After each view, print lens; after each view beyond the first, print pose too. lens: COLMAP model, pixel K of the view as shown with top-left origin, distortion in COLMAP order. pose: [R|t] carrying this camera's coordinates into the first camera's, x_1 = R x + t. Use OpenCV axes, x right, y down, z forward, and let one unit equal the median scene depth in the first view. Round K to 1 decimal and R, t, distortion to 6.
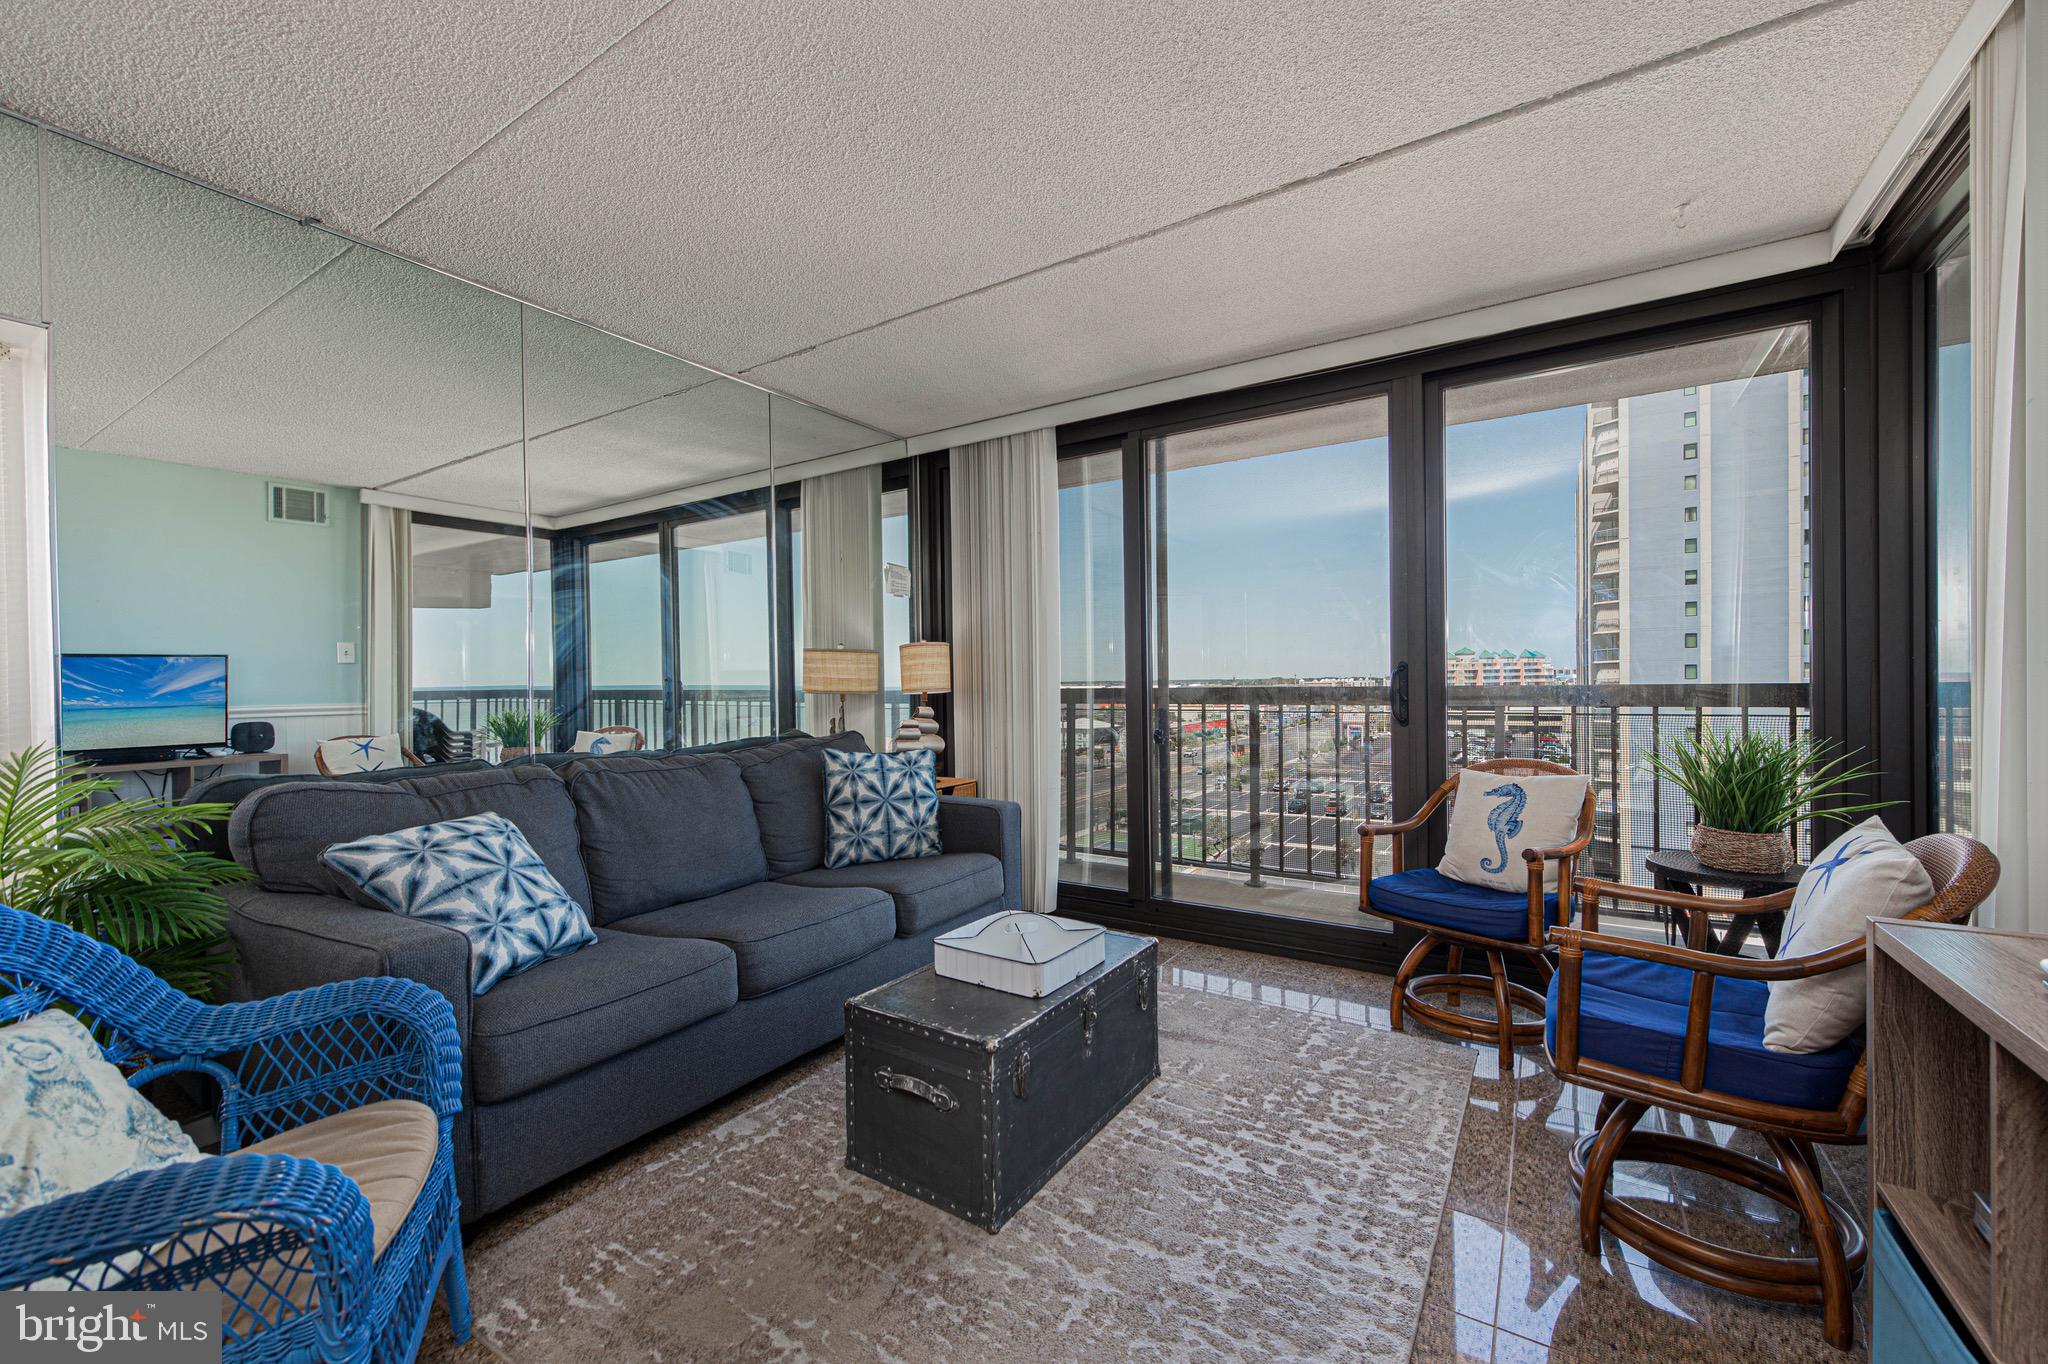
lens RADIAL K [[807.1, 0, 1031.9], [0, 807.1, 682.4], [0, 0, 1]] dist [0.011539, -0.003709]
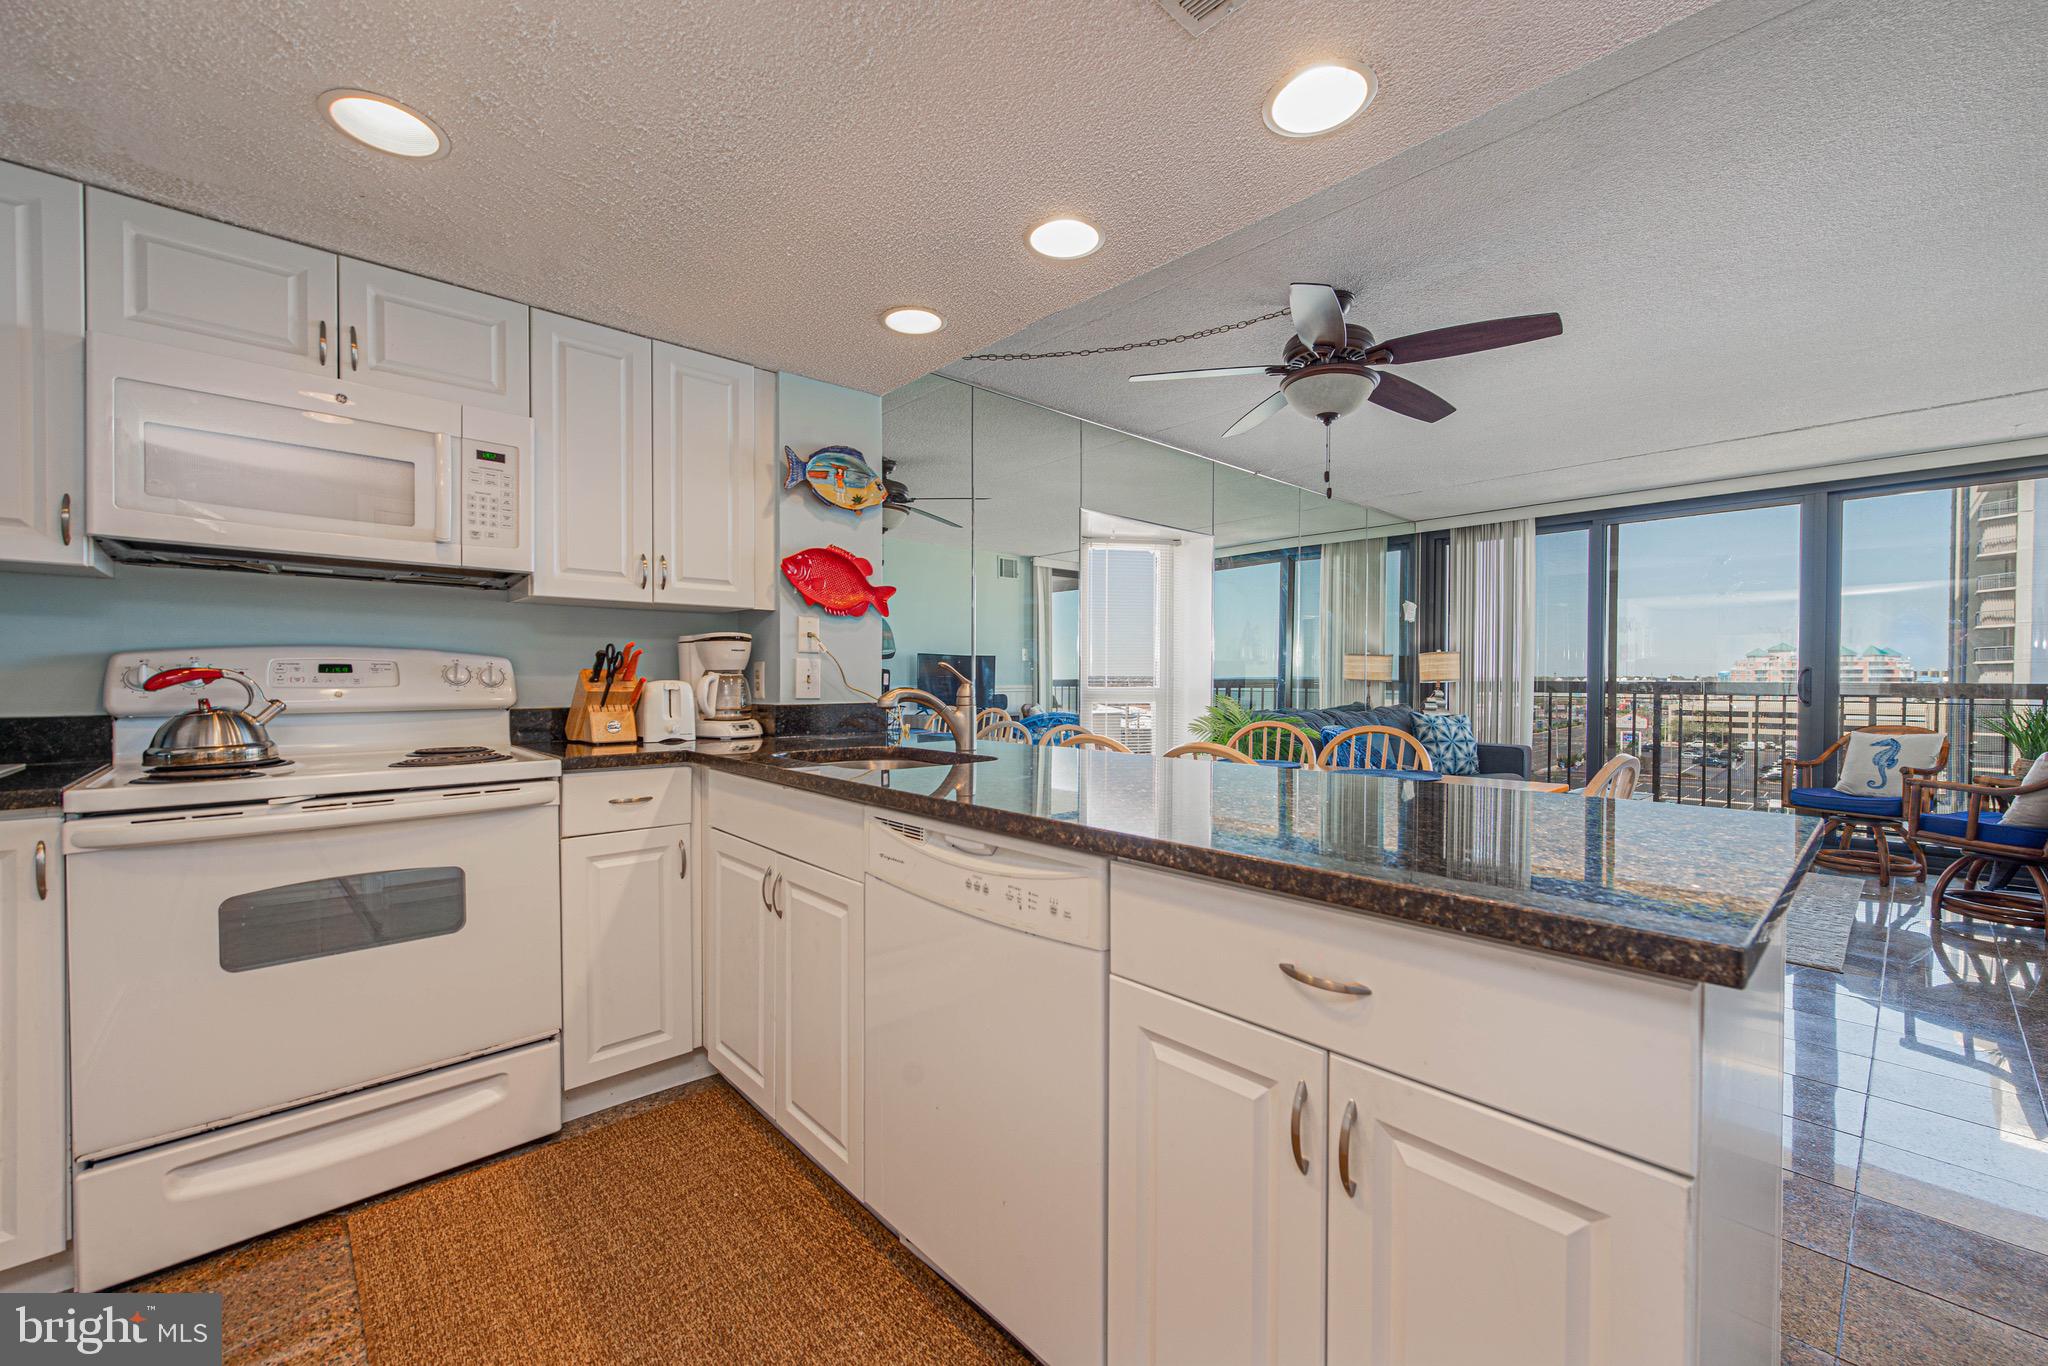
lens RADIAL K [[807.1, 0, 1031.5], [0, 807.1, 689.4], [0, 0, 1]] dist [0.011539, -0.003709]
pose [[0.967976, 0.016800, -0.250478, -0.622337], [-0.012872, 0.999767, 0.017312, 0.011615], [0.250711, -0.013533, 0.967967, -0.946381]]
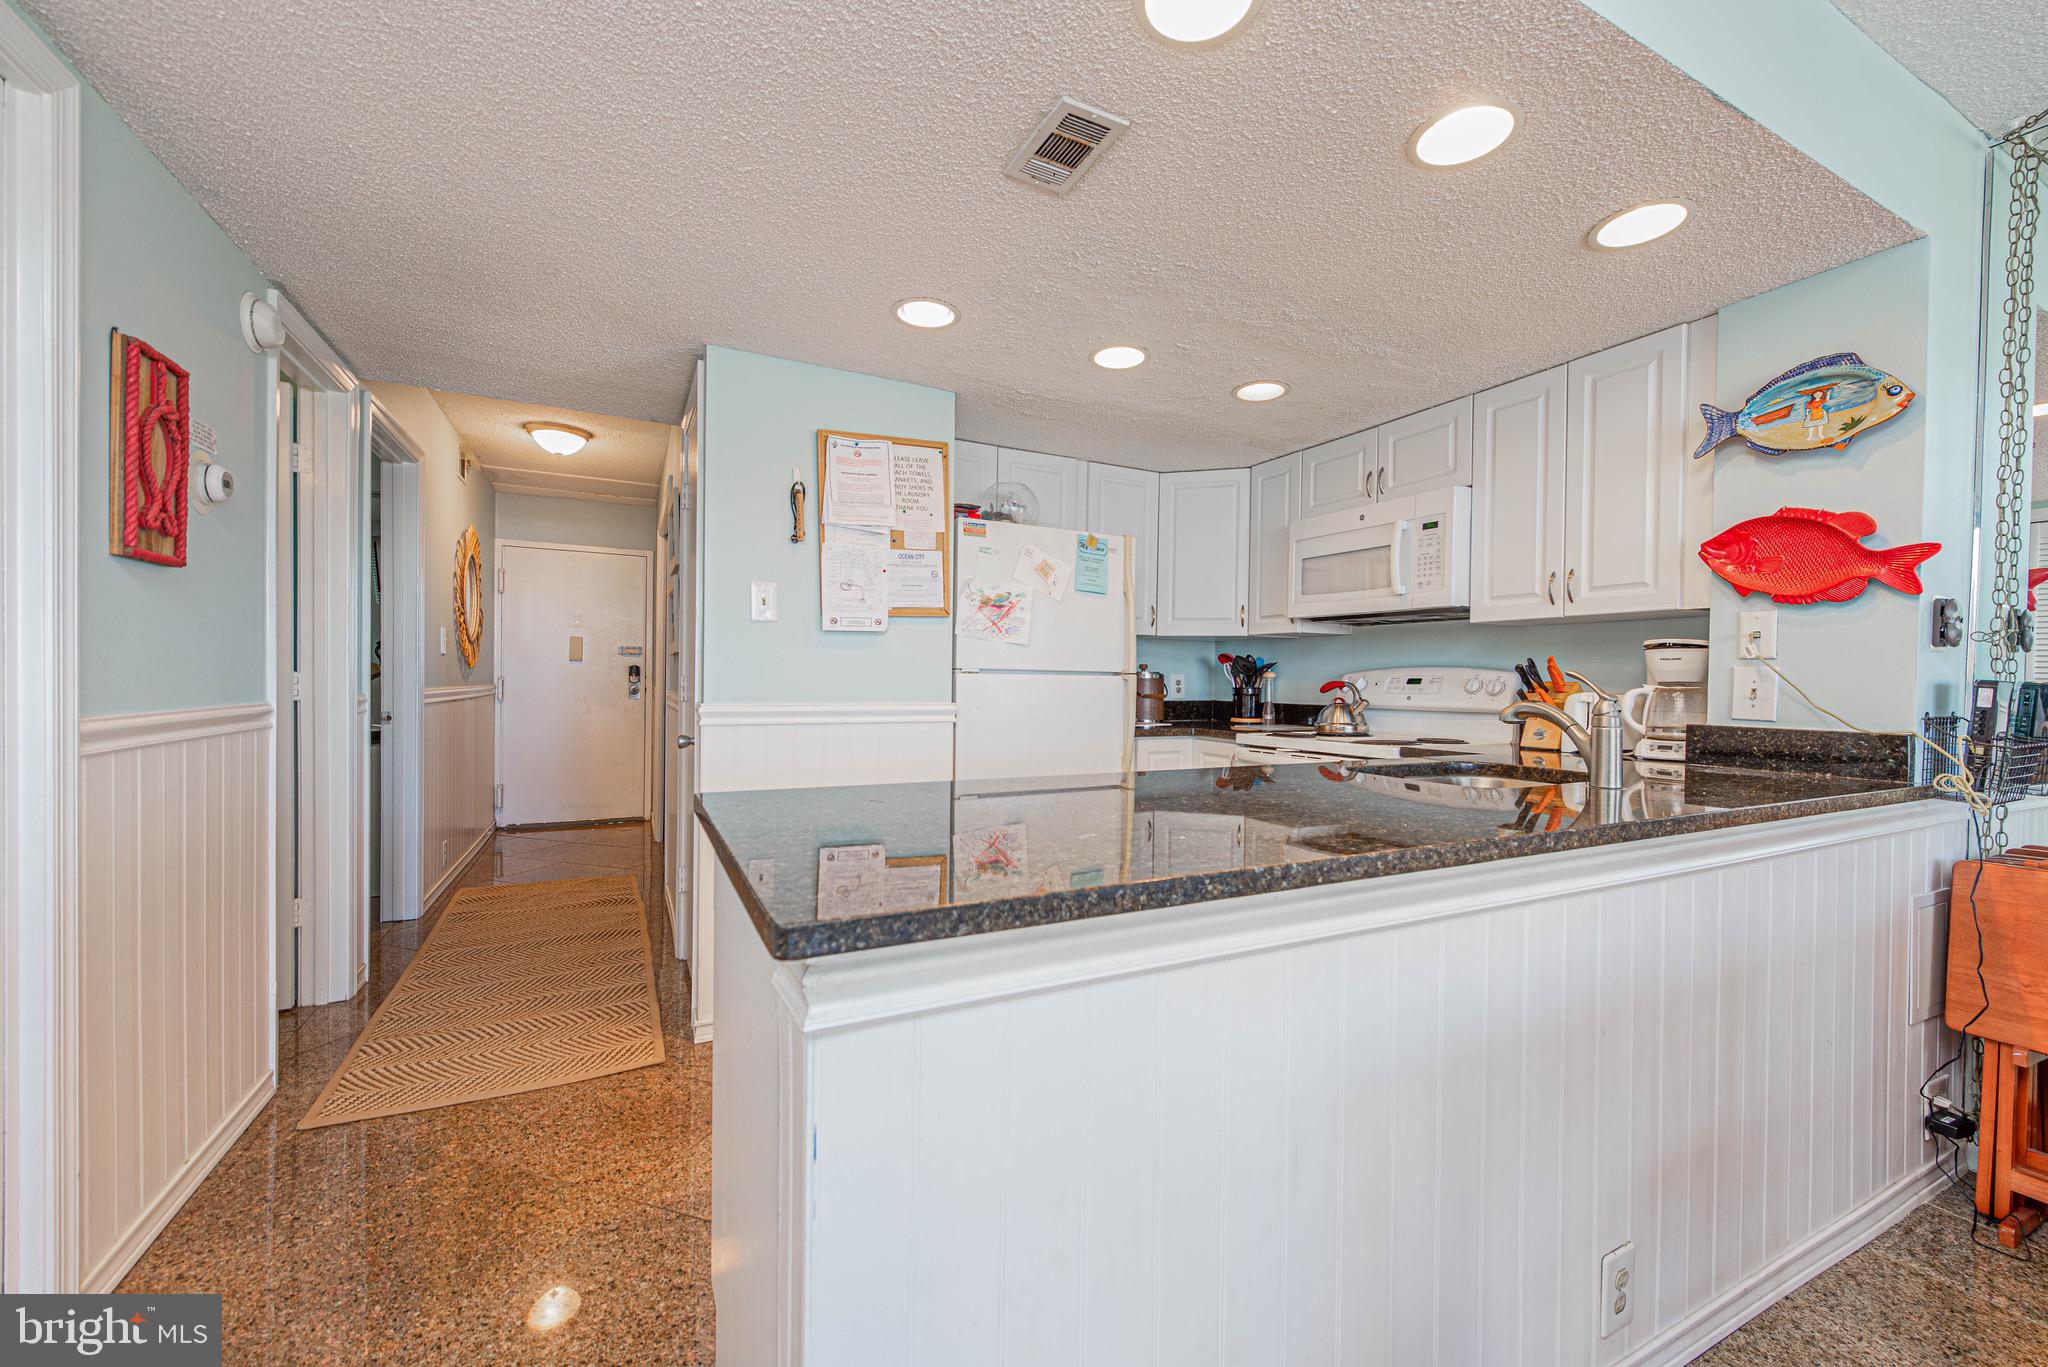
lens RADIAL K [[807.1, 0, 1038.7], [0, 807.1, 689.9], [0, 0, 1]] dist [0.011539, -0.003709]
pose [[-0.499673, 0.014884, -0.866086, -0.224541], [-0.008959, 0.999710, 0.022350, 0.005941], [0.866168, 0.018927, -0.499394, -0.349784]]
